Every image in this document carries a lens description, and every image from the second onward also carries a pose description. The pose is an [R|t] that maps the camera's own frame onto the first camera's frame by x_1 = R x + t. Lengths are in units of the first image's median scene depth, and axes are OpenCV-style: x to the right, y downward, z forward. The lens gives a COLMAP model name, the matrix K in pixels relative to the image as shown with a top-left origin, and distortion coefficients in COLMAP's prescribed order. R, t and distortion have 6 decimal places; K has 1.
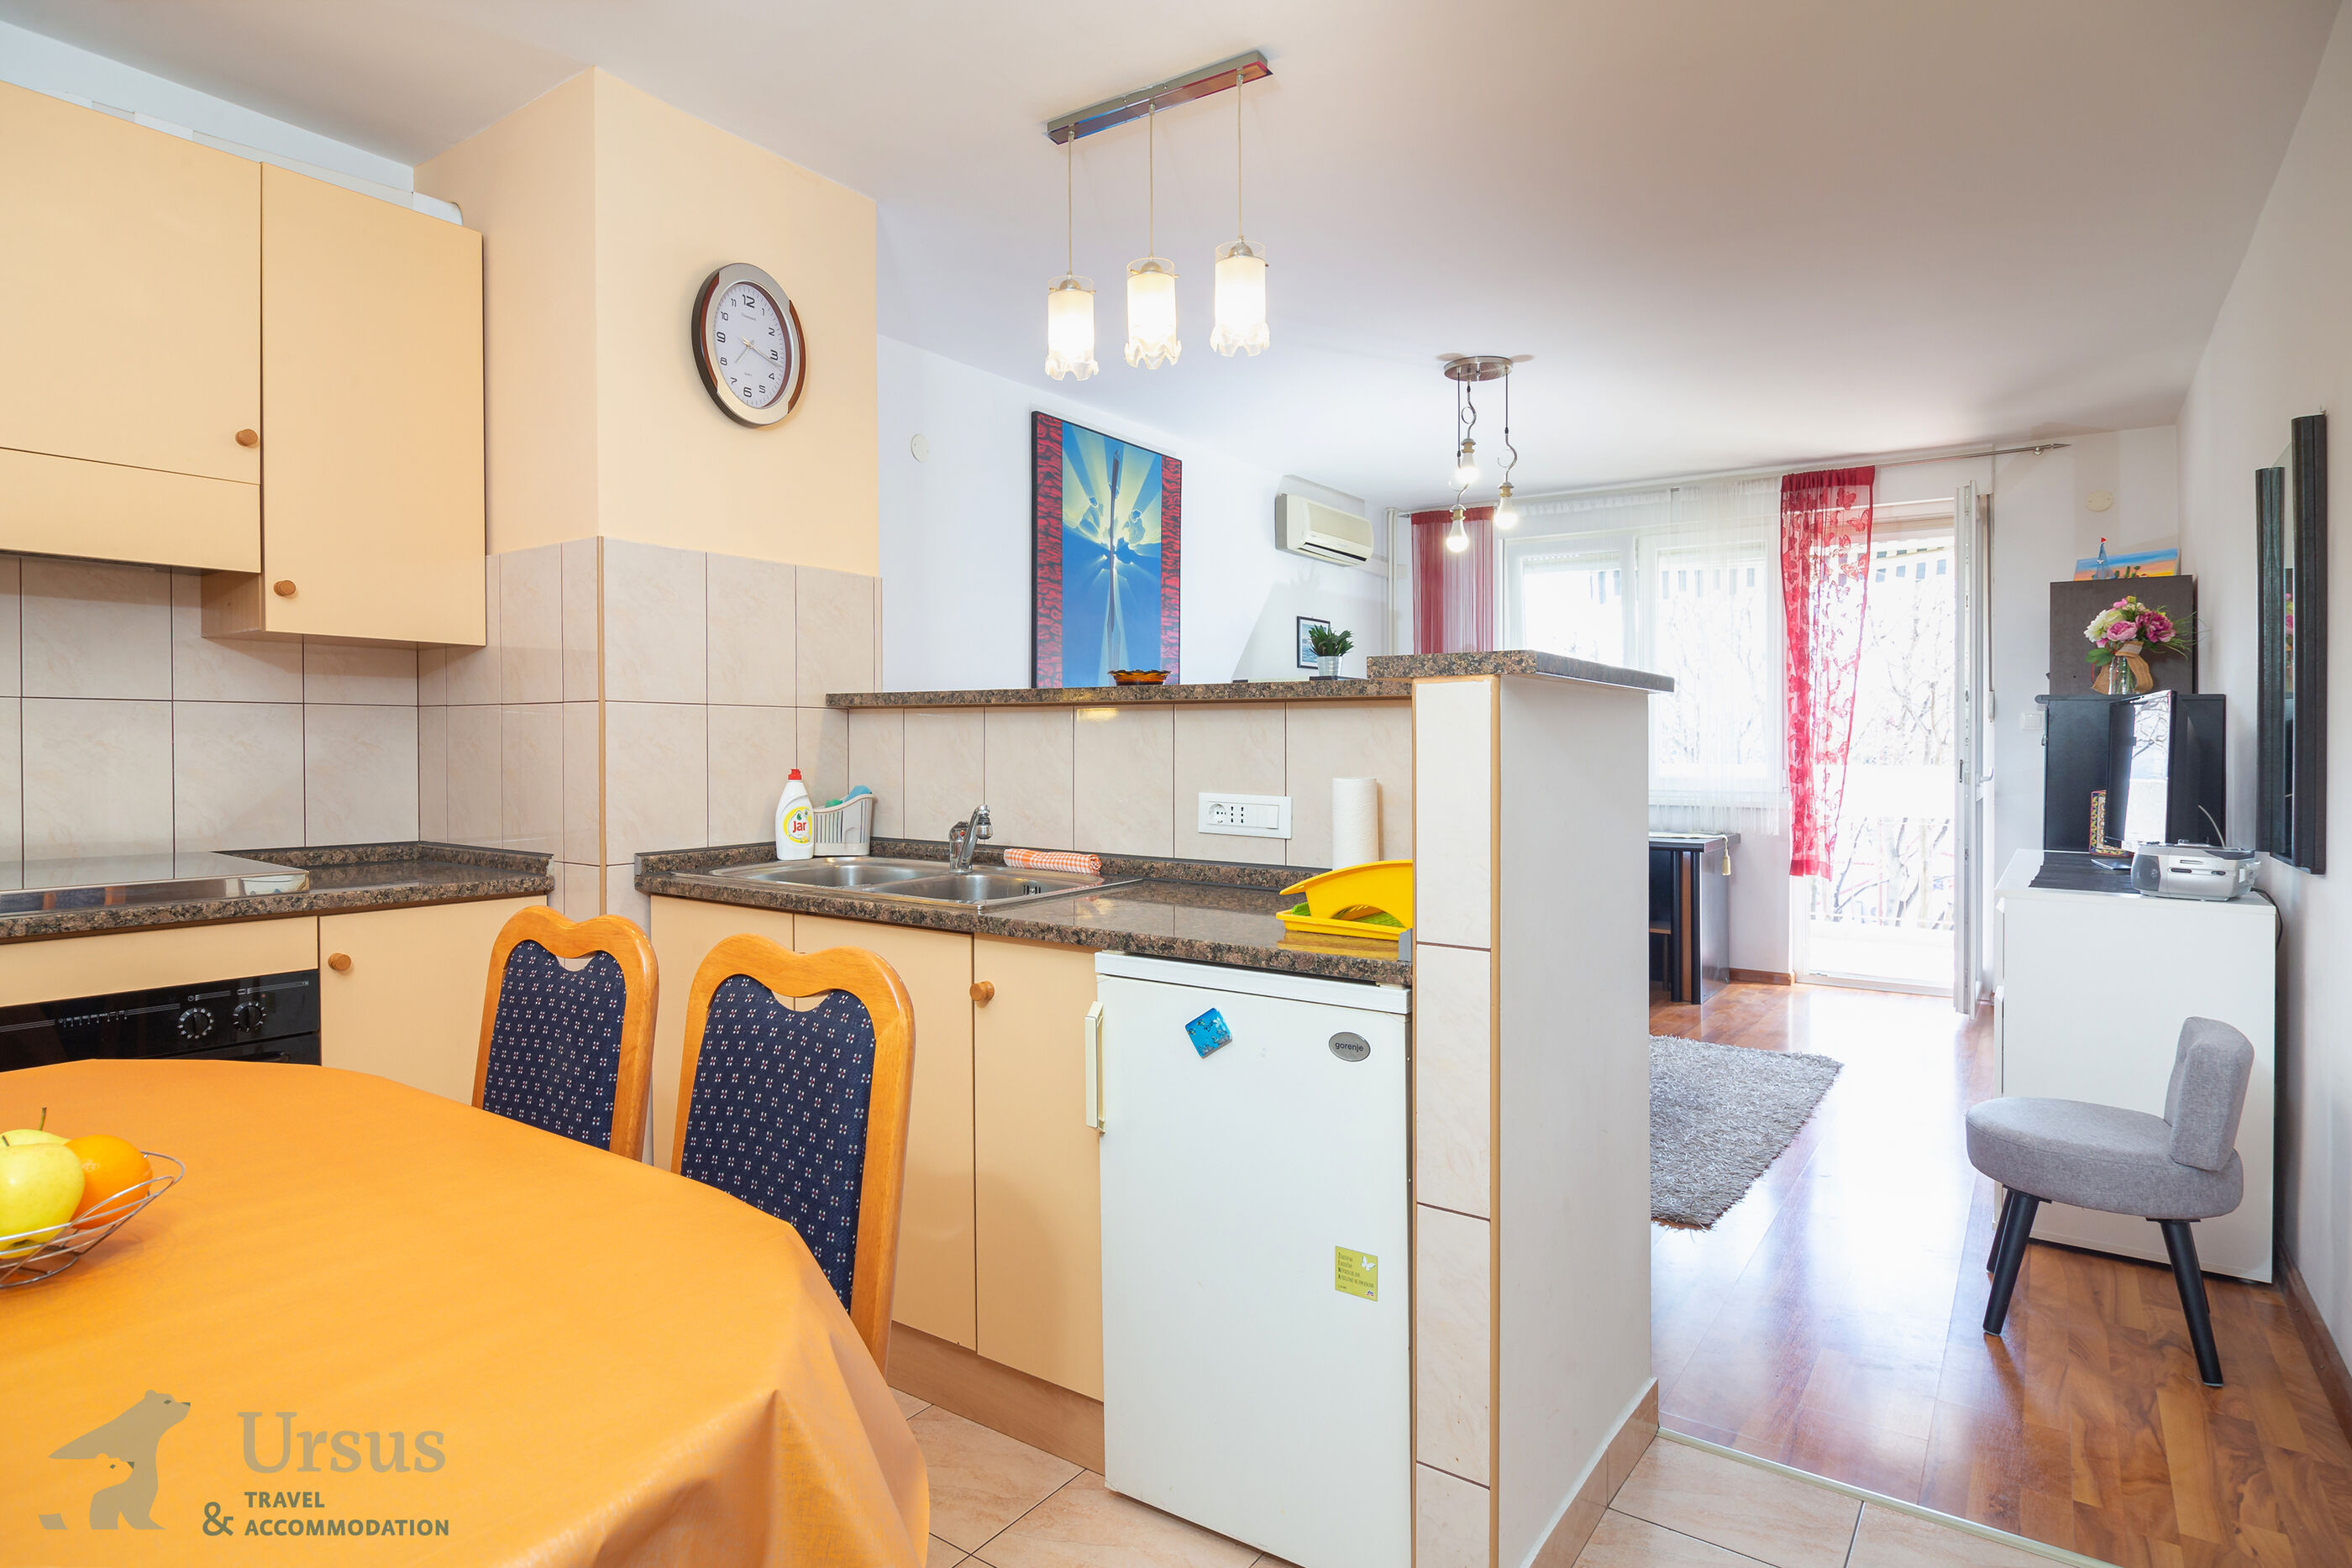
lens RADIAL K [[1277.8, 0, 1117.8], [0, 1277.8, 745.9], [0, 0, 1]] dist [-0.002456, -0.003289]
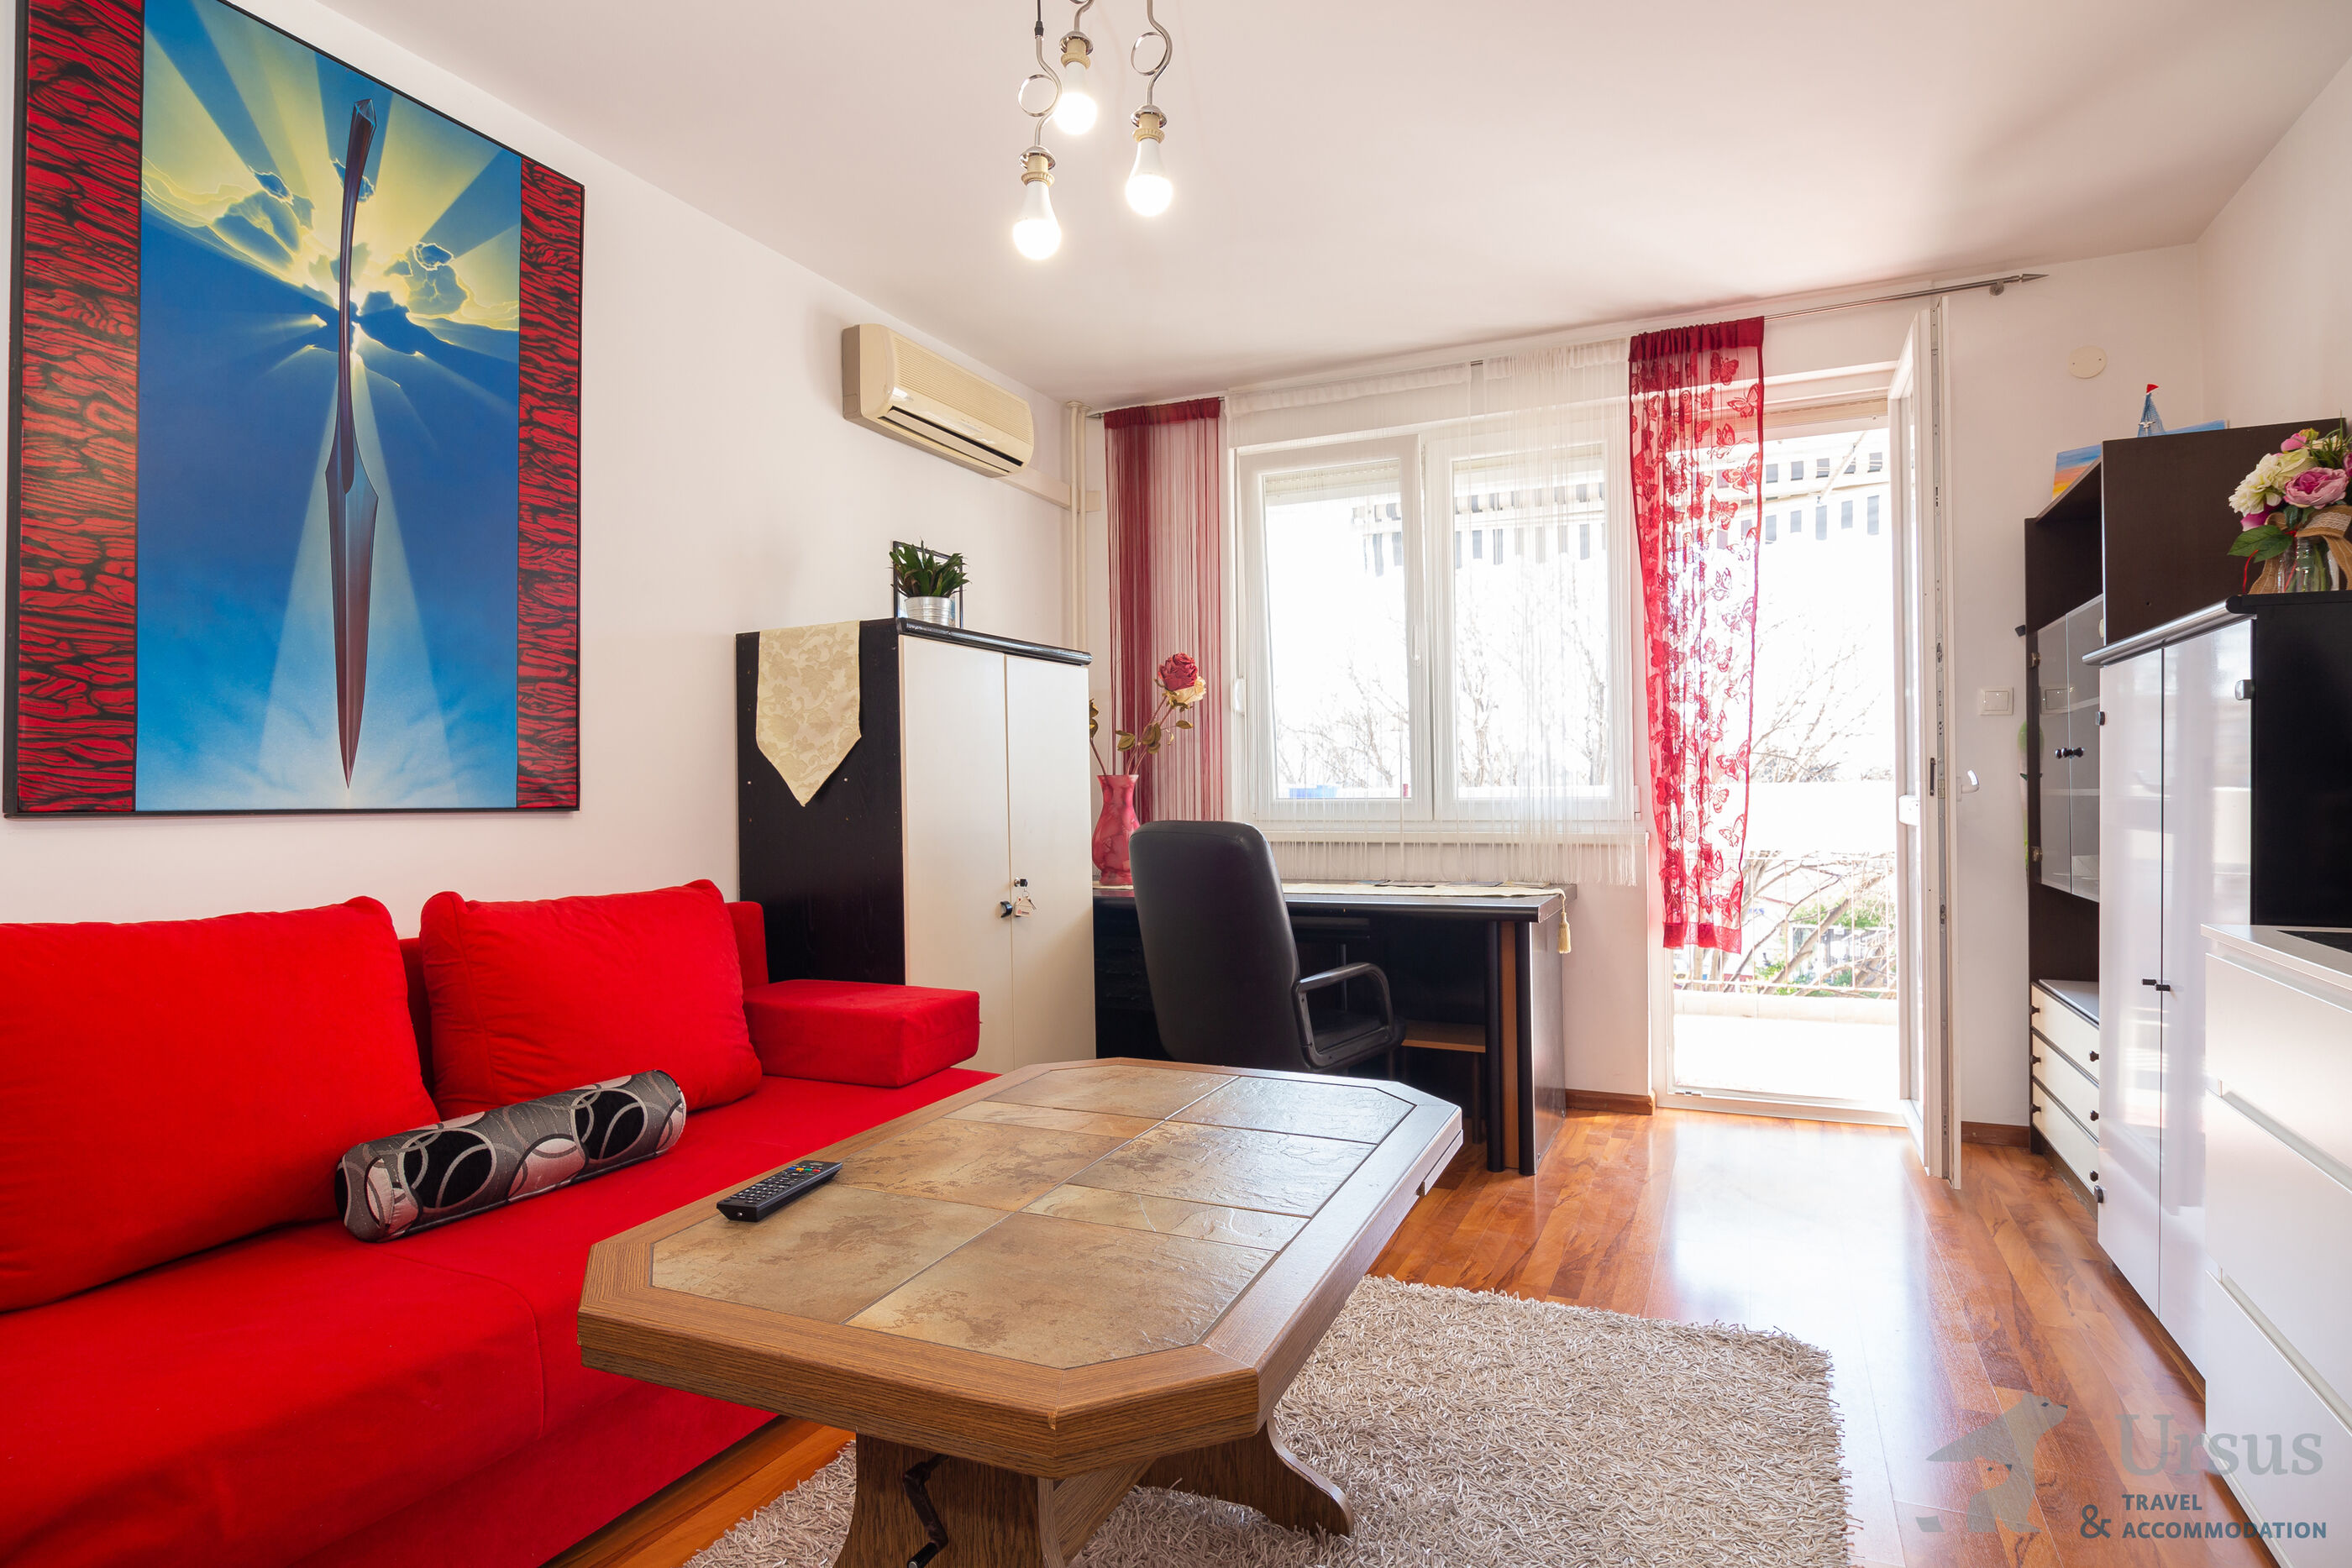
lens RADIAL K [[1237.9, 0, 1175.5], [0, 1237.9, 803.1], [0, 0, 1]] dist [-0.005904, -0.002989]
pose [[0.980625, -0.017713, 0.195091, 0.182196], [0.015955, 0.999817, 0.010579, 0.020340], [-0.195243, -0.007261, 0.980728, 0.475241]]
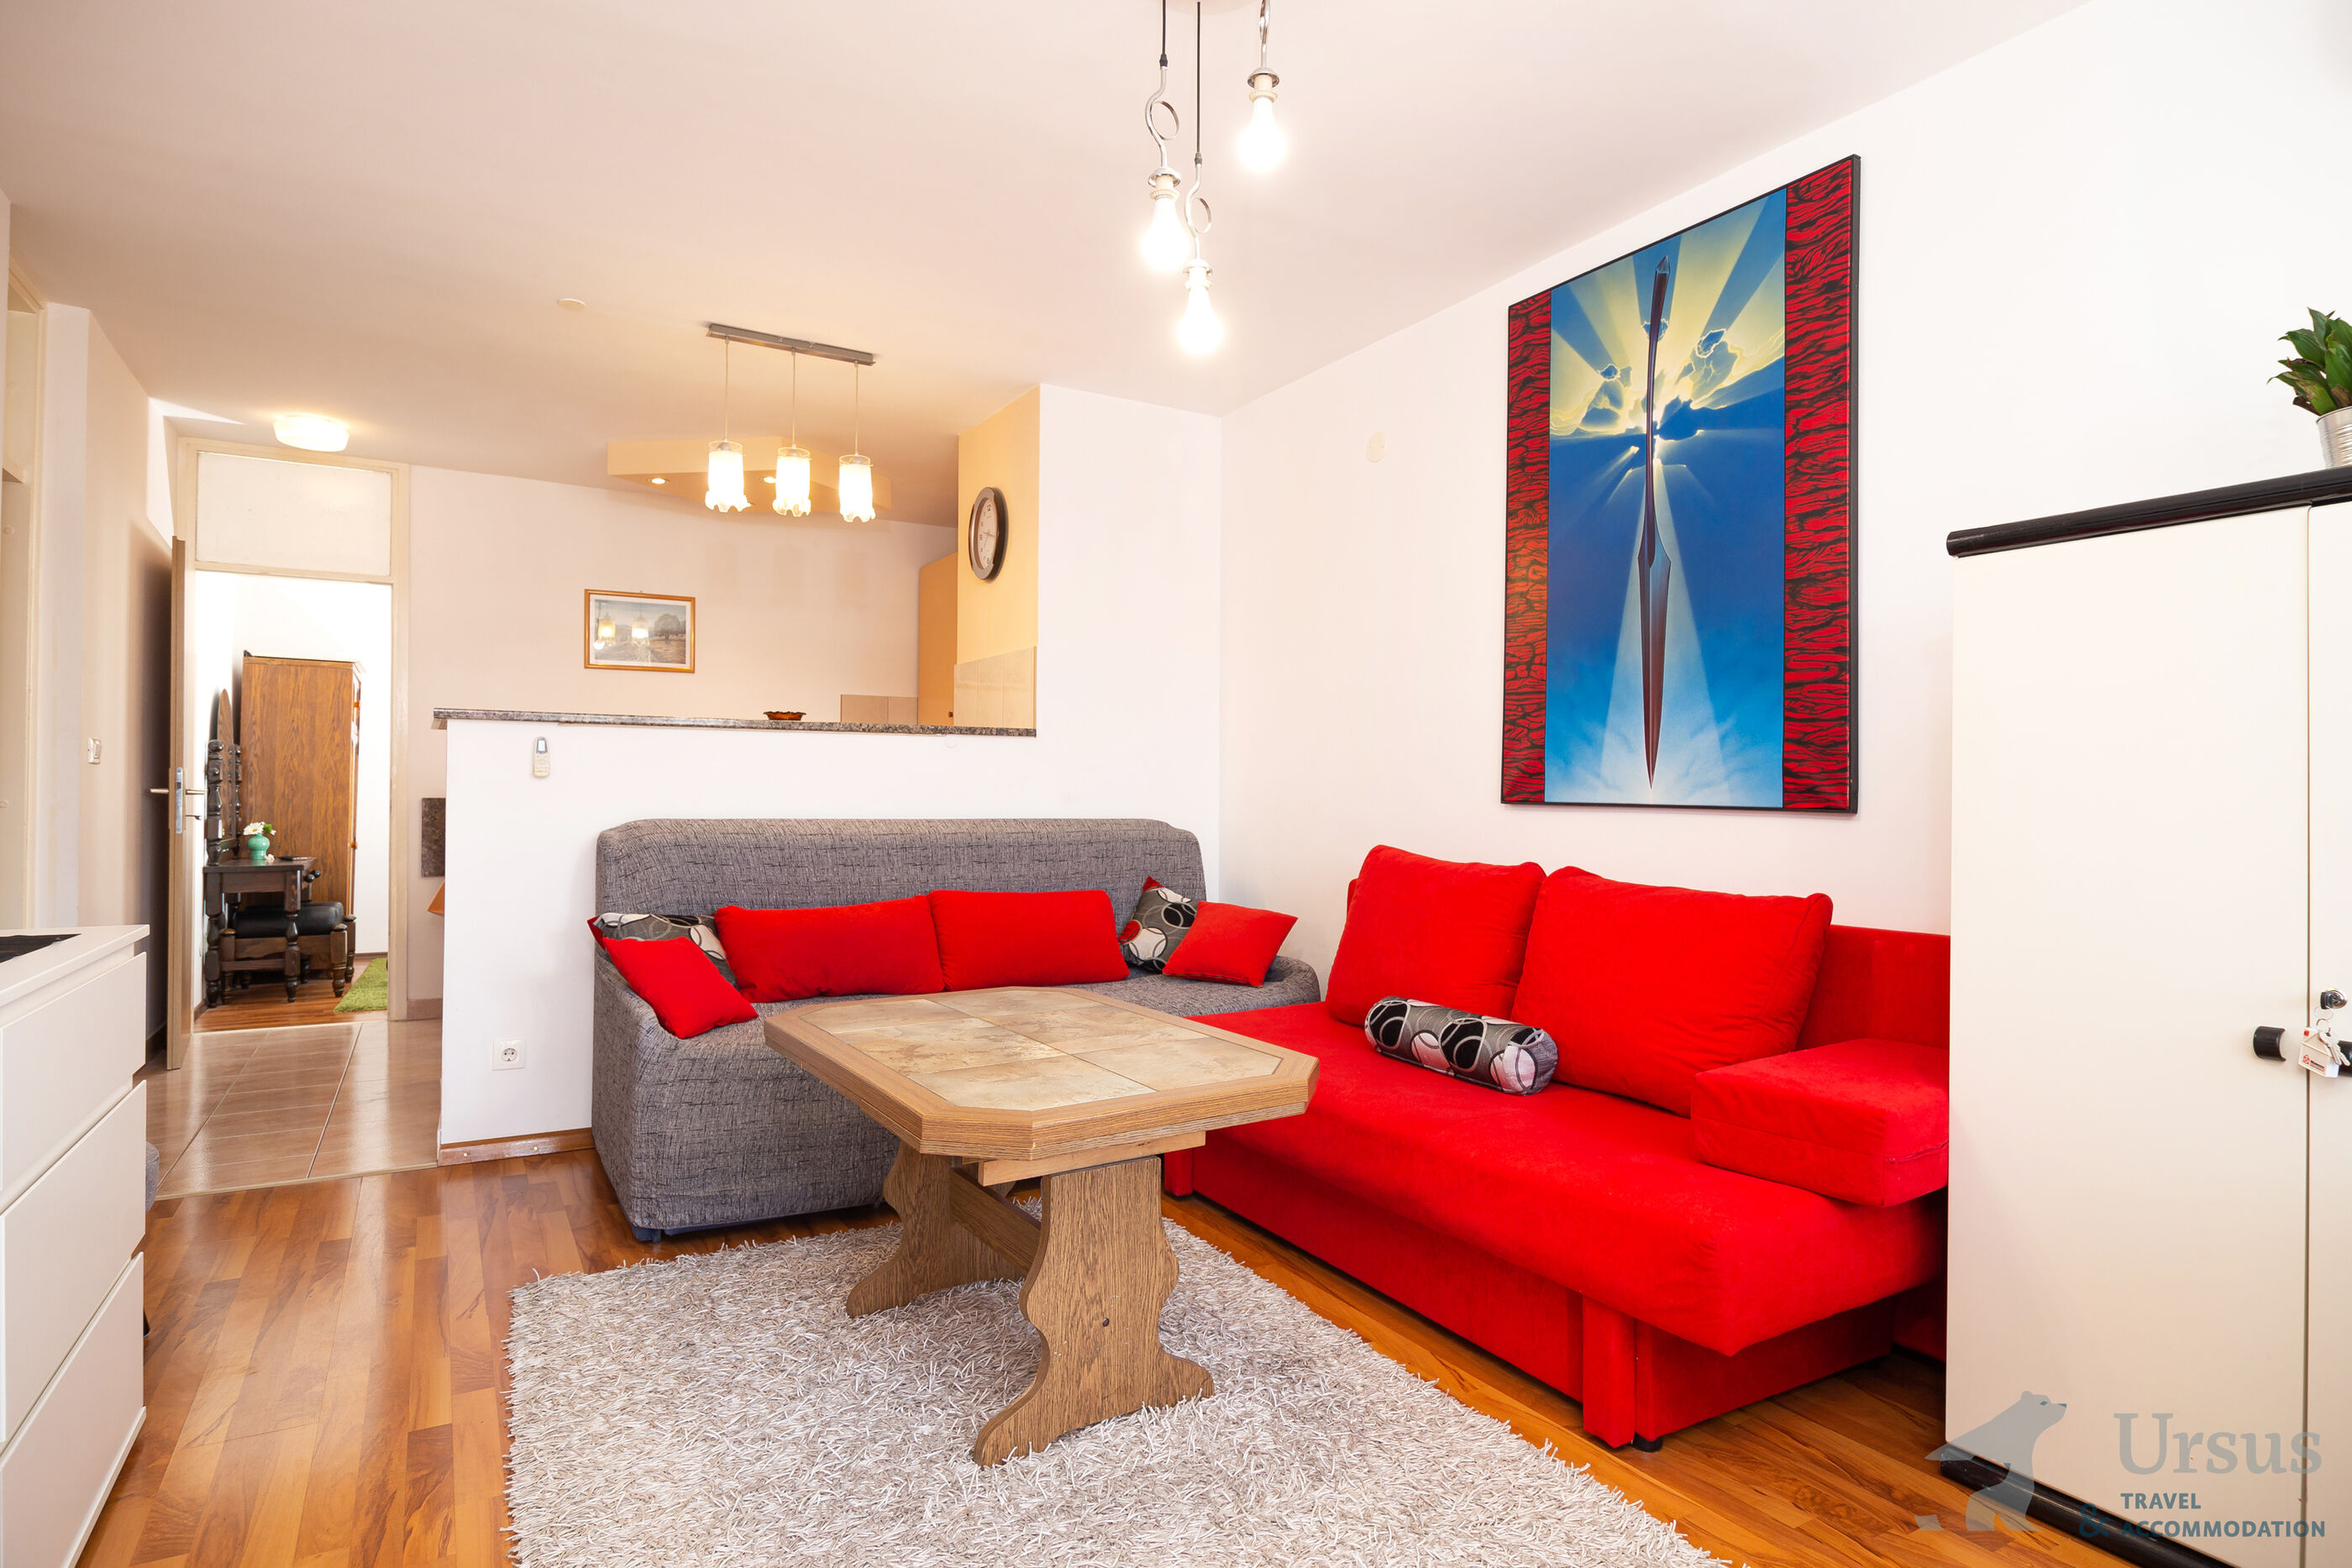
lens RADIAL K [[1245.9, 0, 1176.0], [0, 1245.9, 784.0], [0, 0, 1]] dist [-0.004322, -0.004893]
pose [[-0.393847, -0.017465, -0.919010, 0.579052], [-0.010652, 0.999839, -0.014436, 0.023365], [0.919114, 0.004104, -0.393969, 0.954159]]
